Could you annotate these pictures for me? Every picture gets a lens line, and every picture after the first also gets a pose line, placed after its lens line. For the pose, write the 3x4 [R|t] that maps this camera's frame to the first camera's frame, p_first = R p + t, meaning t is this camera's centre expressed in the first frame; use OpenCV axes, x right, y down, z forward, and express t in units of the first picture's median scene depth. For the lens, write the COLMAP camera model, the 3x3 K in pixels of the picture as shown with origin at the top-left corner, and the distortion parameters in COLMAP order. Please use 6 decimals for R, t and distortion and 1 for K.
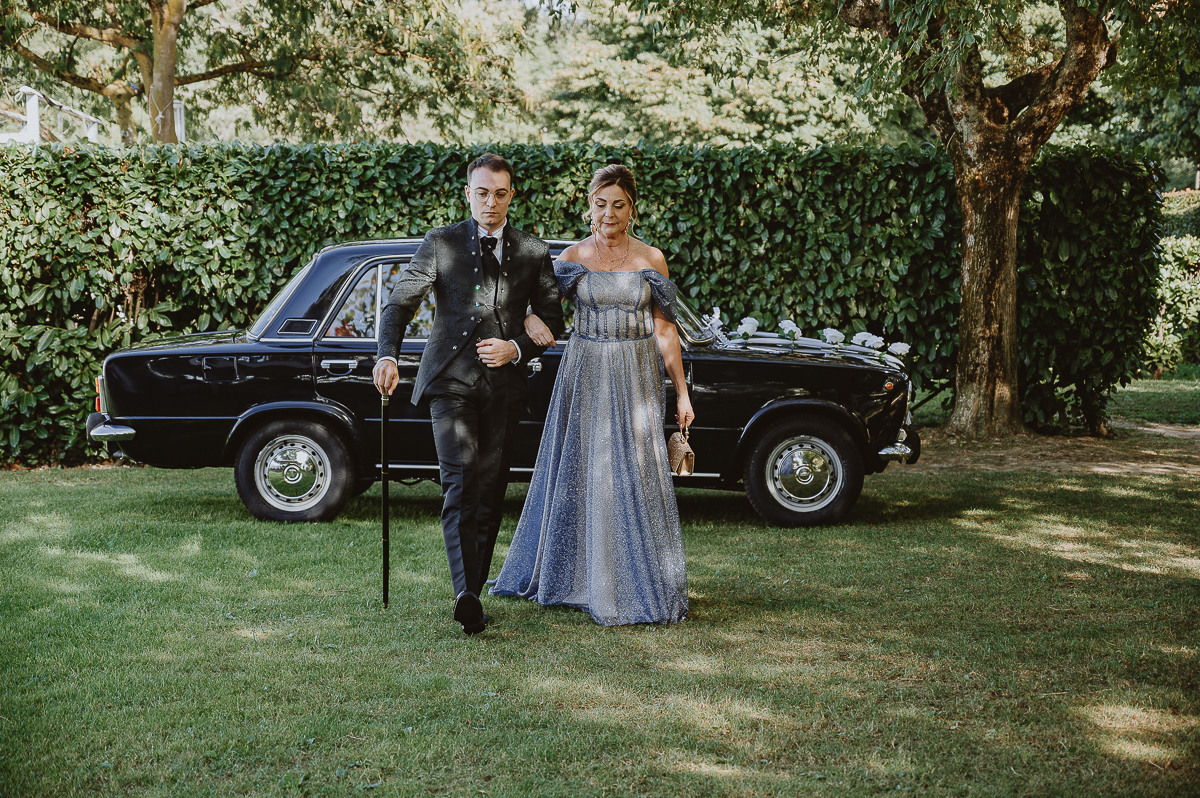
lens RADIAL K [[2427.1, 0, 600.1], [0, 2427.1, 399.6], [0, 0, 1]] dist [0.034162, 0.000000]
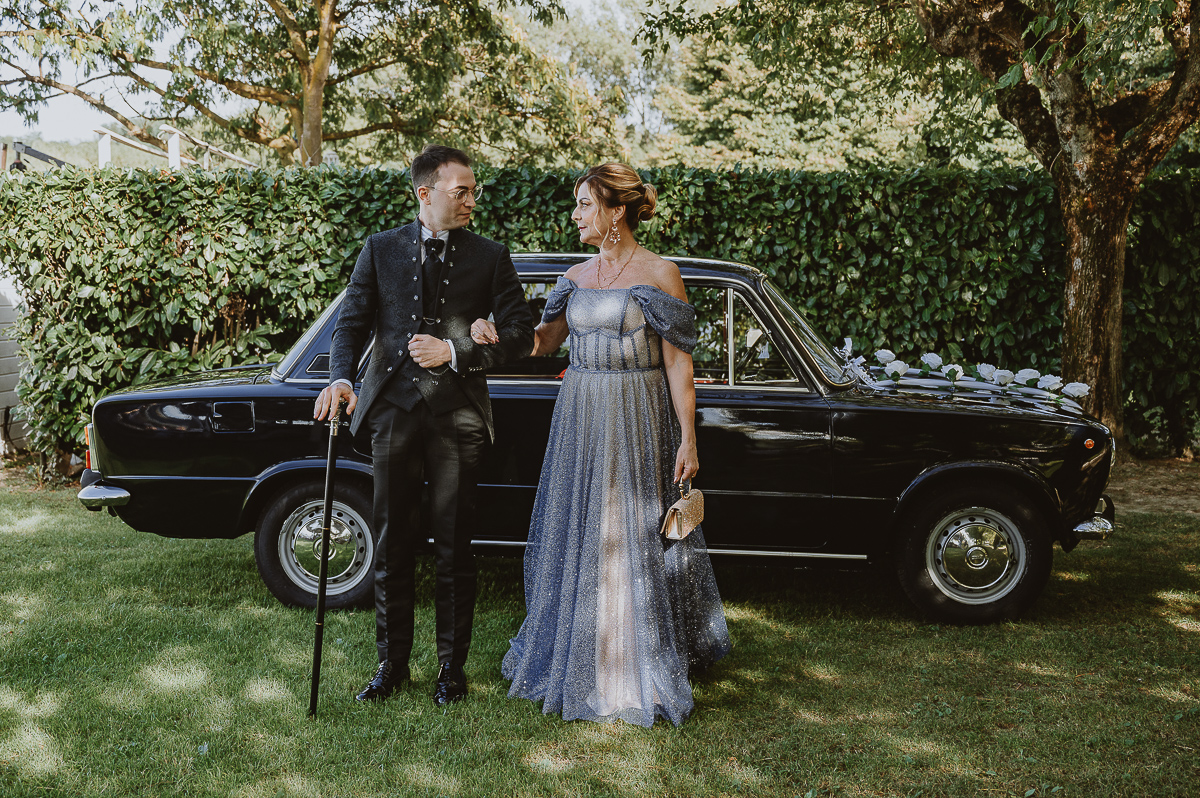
lens RADIAL K [[1521.0, 0, 599.2], [0, 1521.0, 397.1], [0, 0, 1]] dist [0.005056, 0.000000]
pose [[0.998823, 0.004558, -0.048296, -0.009553], [-0.003891, 0.999896, 0.013892, -0.019491], [0.048354, -0.013688, 0.998736, 0.374546]]
